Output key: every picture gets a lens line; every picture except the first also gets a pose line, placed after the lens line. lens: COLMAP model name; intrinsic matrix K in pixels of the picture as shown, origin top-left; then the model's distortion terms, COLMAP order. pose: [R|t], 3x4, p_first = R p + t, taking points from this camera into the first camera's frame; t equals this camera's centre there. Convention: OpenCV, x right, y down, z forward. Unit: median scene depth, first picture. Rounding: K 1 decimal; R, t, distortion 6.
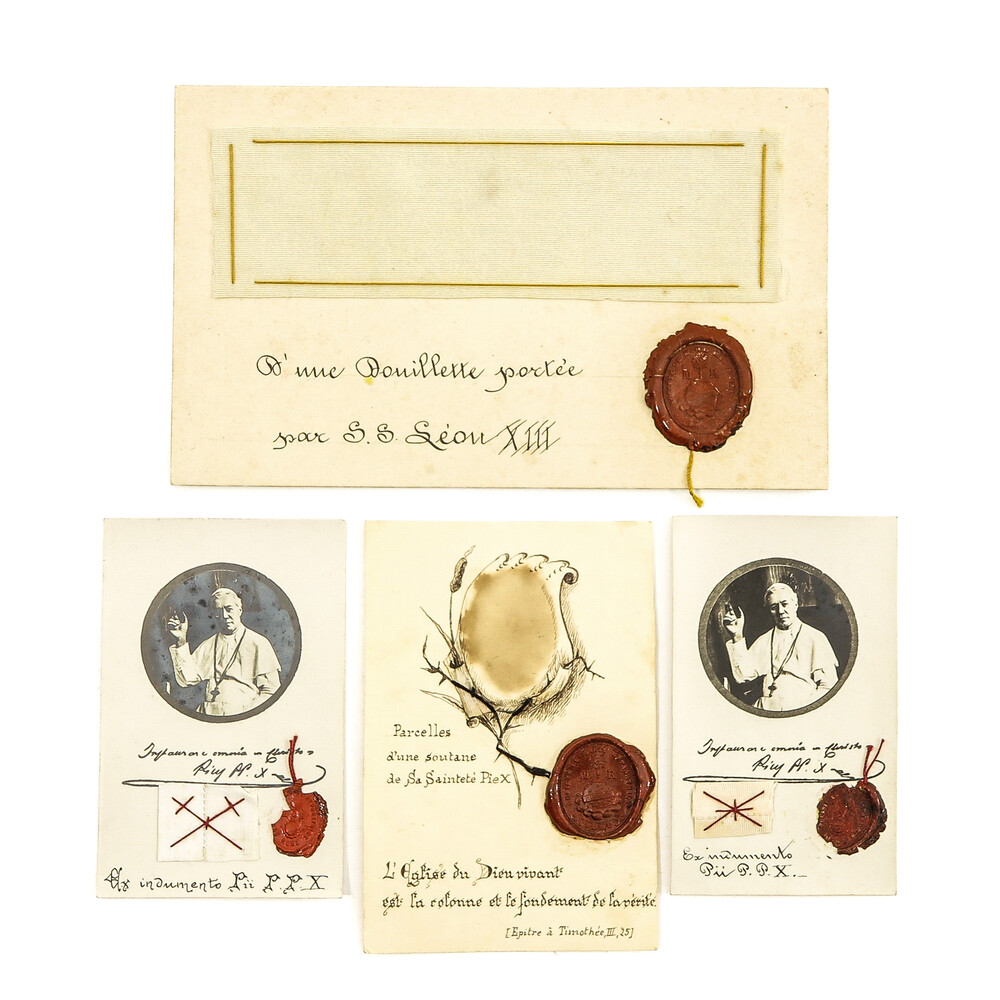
lens RADIAL K [[1503.9, 0, 503.6], [0, 1503.9, 498.2], [0, 0, 1]] dist [-0.021399, 0.000000]
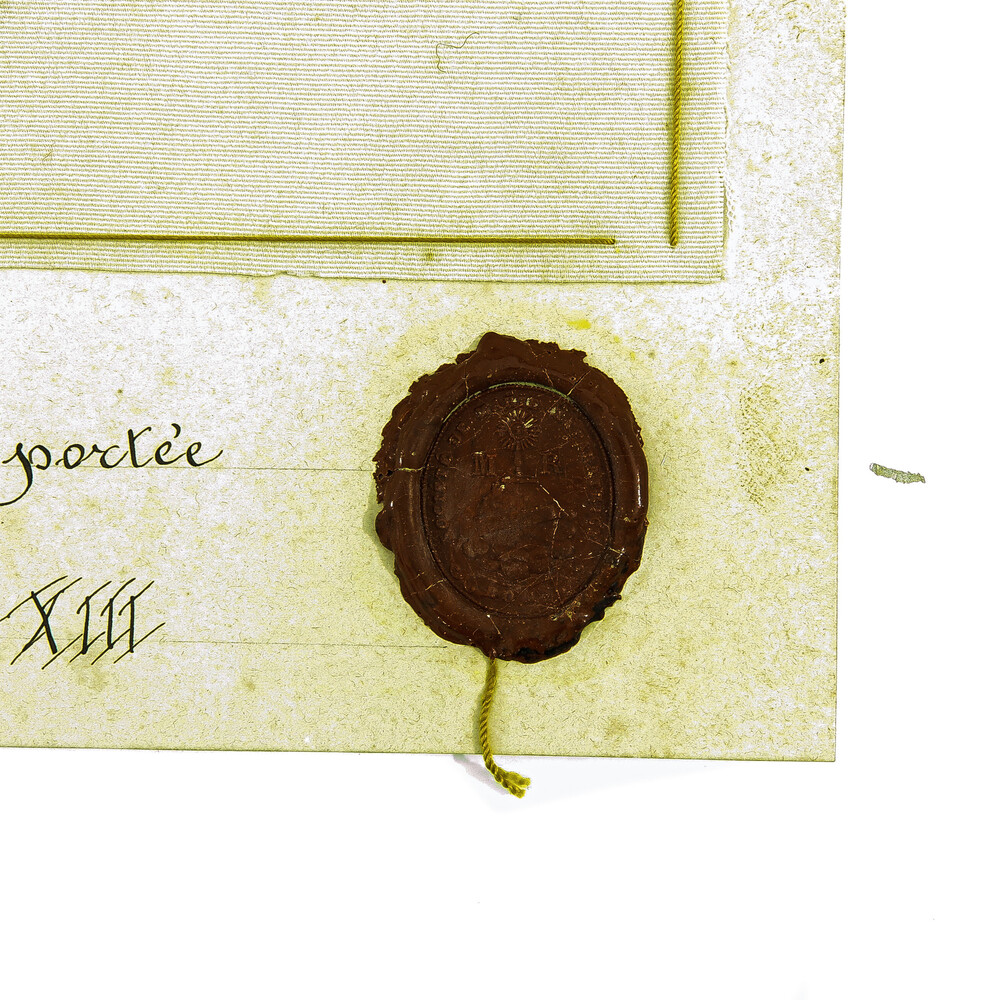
lens RADIAL K [[1587.7, 0, 500.2], [0, 1587.7, 499.9], [0, 0, 1]] dist [0.006469, 0.000000]
pose [[0.999993, 0.003737, -0.000418, 0.126690], [-0.003717, 0.999178, 0.040372, -0.090065], [0.000568, -0.040371, 0.999185, 0.580909]]
